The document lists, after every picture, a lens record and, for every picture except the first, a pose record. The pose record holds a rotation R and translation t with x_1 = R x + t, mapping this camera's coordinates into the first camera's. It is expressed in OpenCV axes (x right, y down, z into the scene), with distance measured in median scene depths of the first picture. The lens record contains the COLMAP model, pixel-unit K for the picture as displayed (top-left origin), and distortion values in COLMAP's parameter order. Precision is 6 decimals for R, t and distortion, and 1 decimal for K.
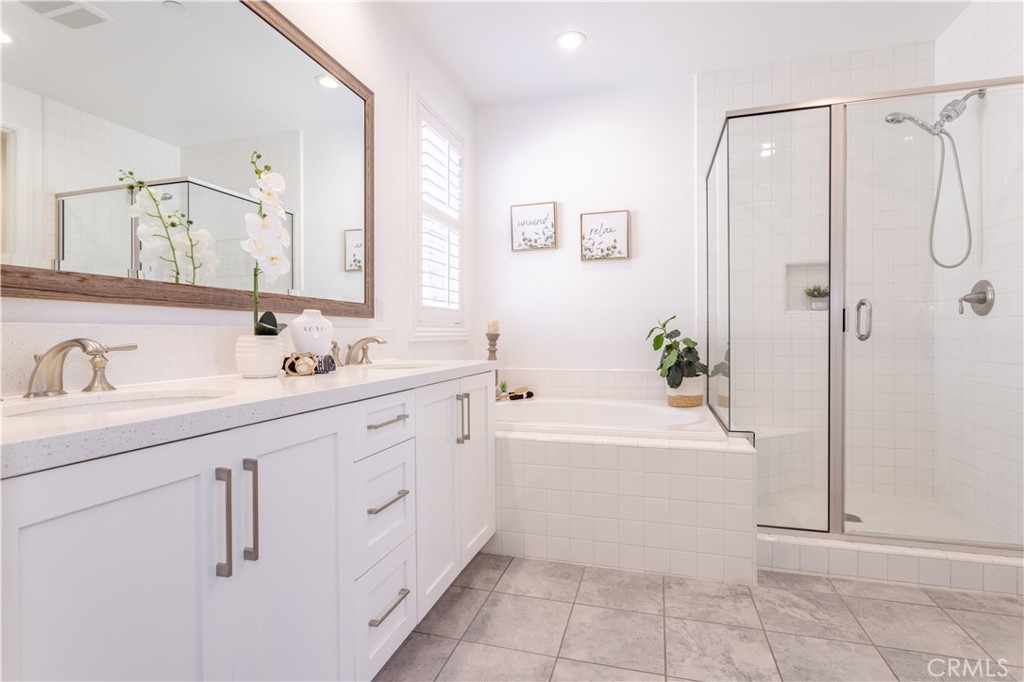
lens RADIAL K [[503.3, 0, 509.1], [0, 503.3, 336.0], [0, 0, 1]] dist [-0.014170, 0.002006]
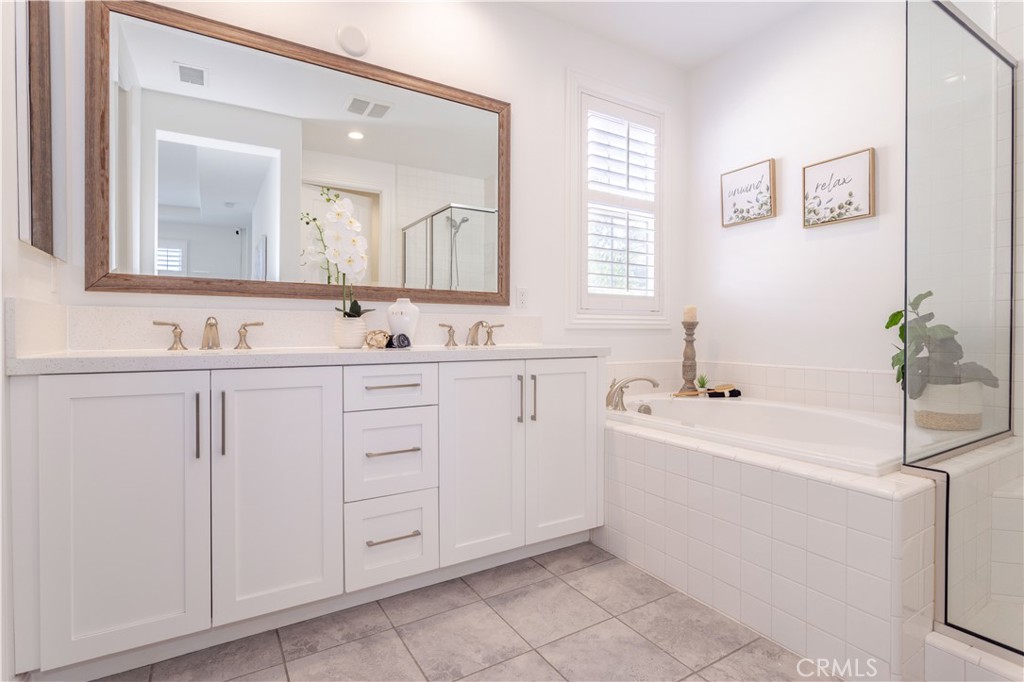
lens RADIAL K [[503.3, 0, 515.8], [0, 503.3, 335.2], [0, 0, 1]] dist [-0.014170, 0.002006]
pose [[0.737448, 0.011301, -0.675309, 0.348292], [-0.007688, 0.999936, 0.008338, 0.014442], [0.675360, -0.000957, 0.737488, 0.129702]]
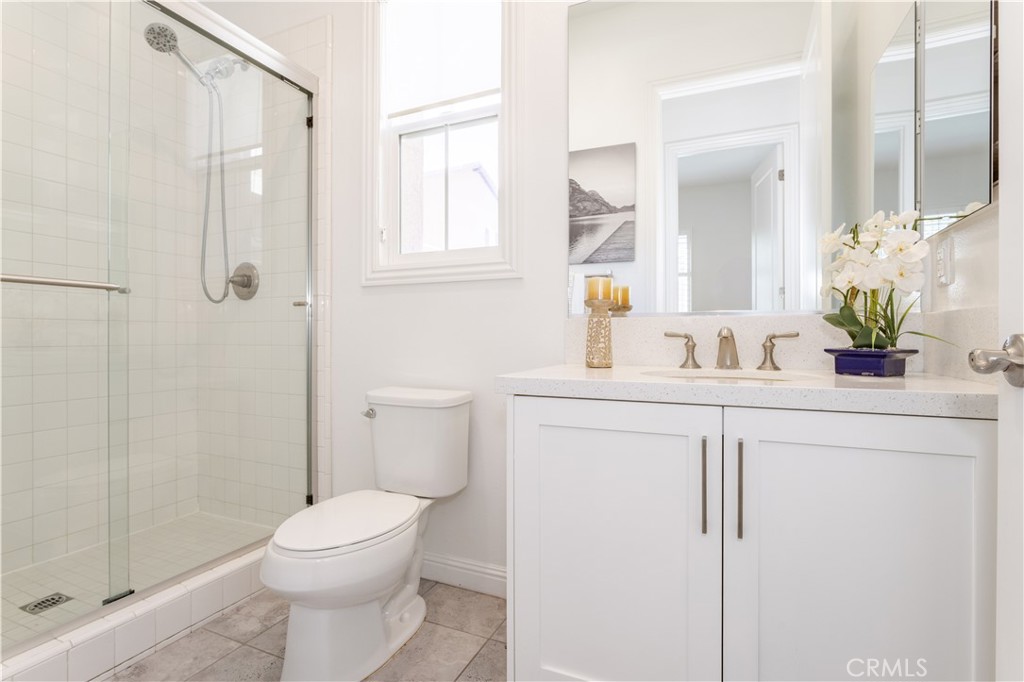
lens RADIAL K [[503.3, 0, 511.0], [0, 503.3, 337.6], [0, 0, 1]] dist [-0.014170, 0.002006]
pose [[-0.138098, -0.001909, -0.990417, 0.165483], [-0.013509, 0.999909, -0.000044, 0.013587], [0.990326, 0.013373, -0.138111, 0.188462]]
